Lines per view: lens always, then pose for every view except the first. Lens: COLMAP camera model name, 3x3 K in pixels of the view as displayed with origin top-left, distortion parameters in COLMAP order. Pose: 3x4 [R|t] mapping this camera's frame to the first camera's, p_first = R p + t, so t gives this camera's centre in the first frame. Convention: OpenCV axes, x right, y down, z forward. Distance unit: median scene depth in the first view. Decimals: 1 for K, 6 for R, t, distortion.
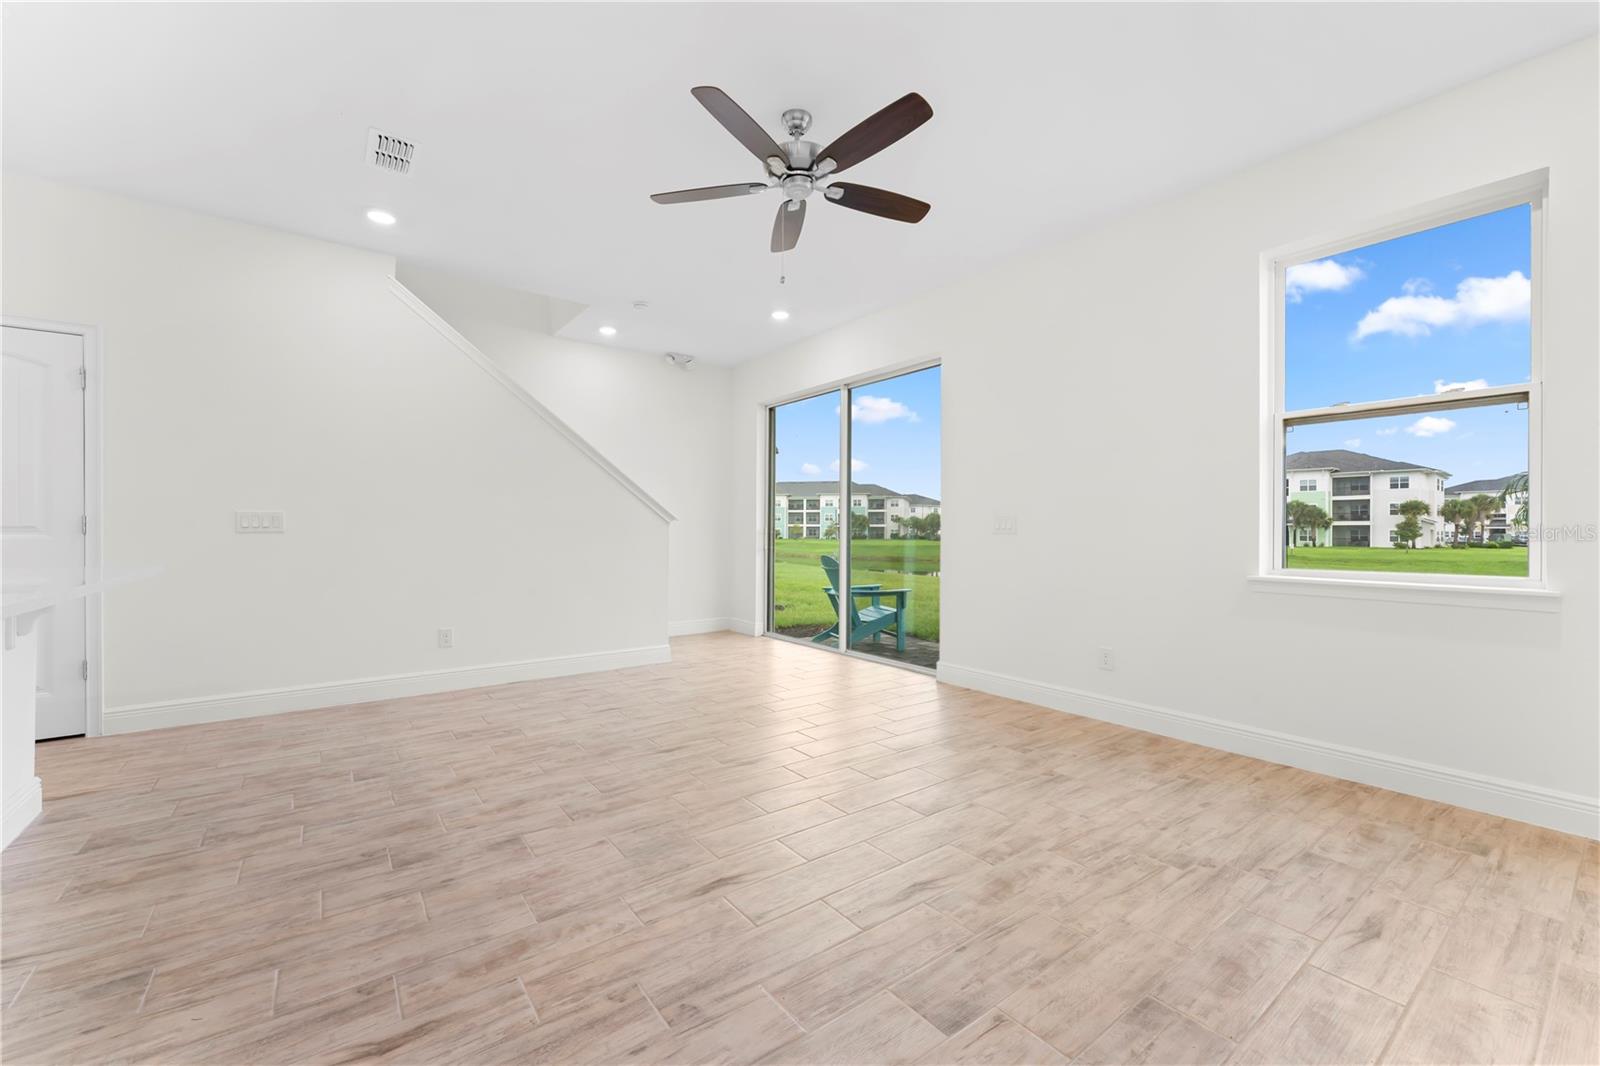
lens RADIAL K [[653.8, 0, 800.6], [0, 653.8, 528.1], [0, 0, 1]] dist [-0.000202, -0.000153]
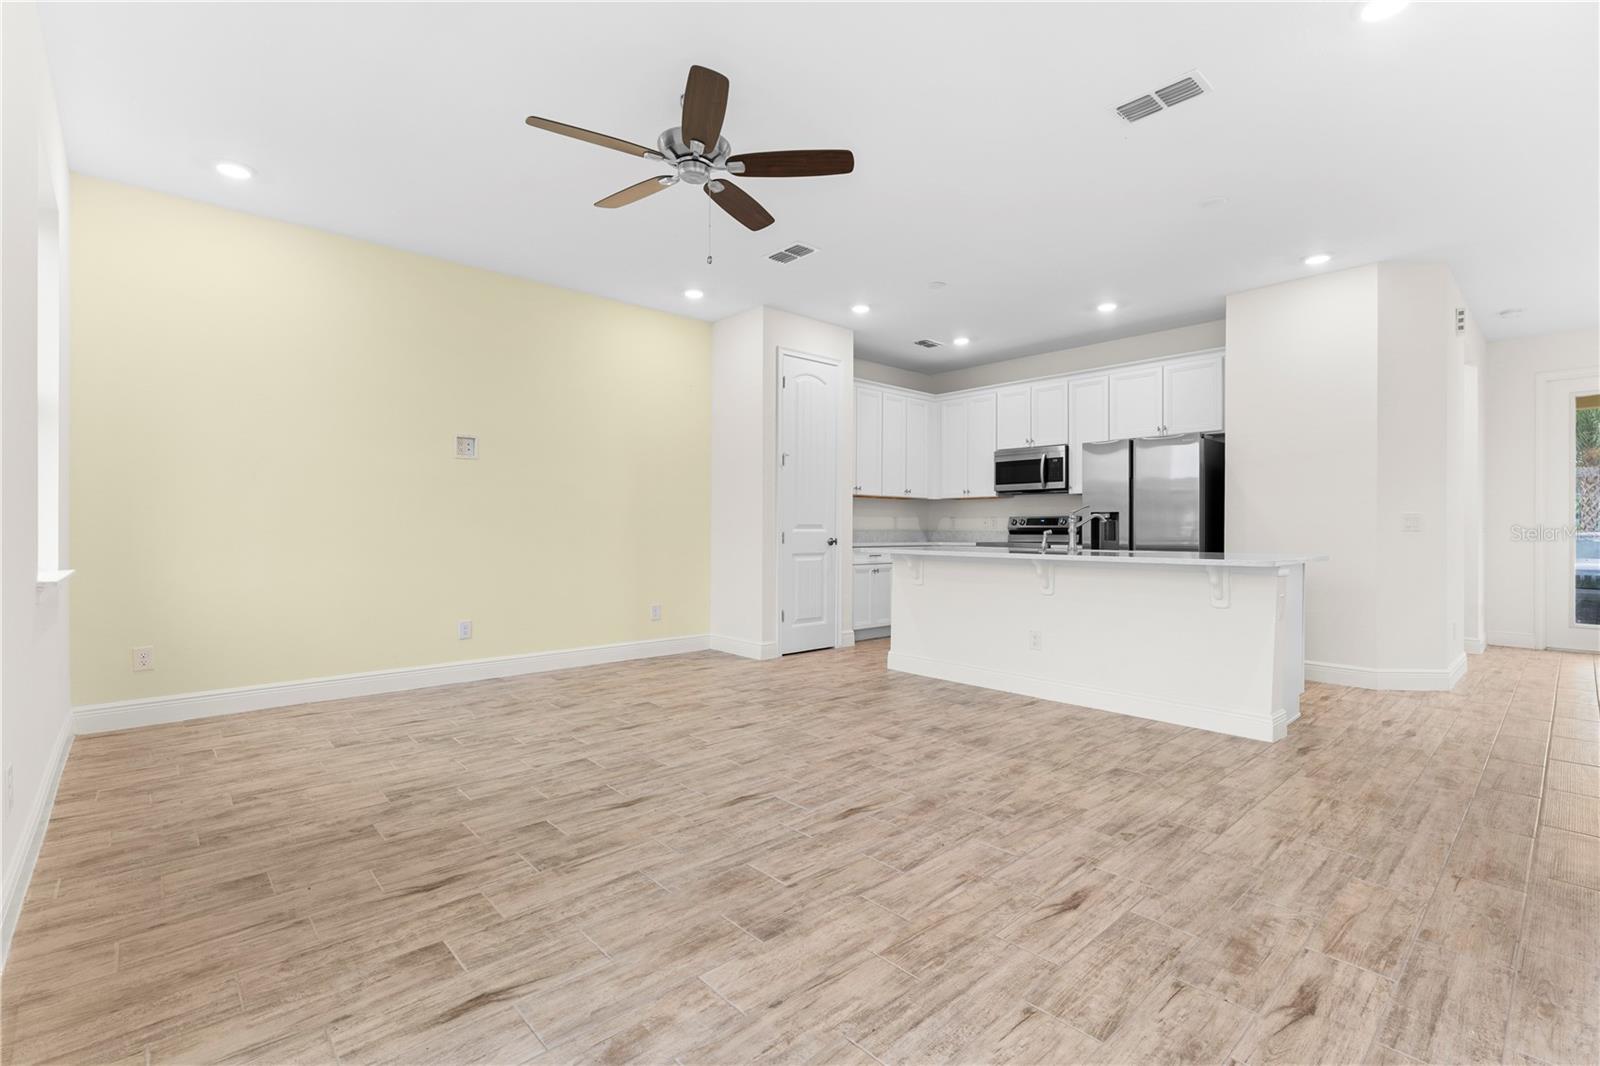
lens RADIAL K [[722.1, 0, 799.9], [0, 722.1, 533.6], [0, 0, 1]] dist [0.002548, -0.000282]
pose [[-0.995358, -0.006978, -0.095990, -0.065522], [-0.007165, 0.999973, 0.001606, 0.015221], [0.095976, 0.002286, -0.995381, 2.192666]]
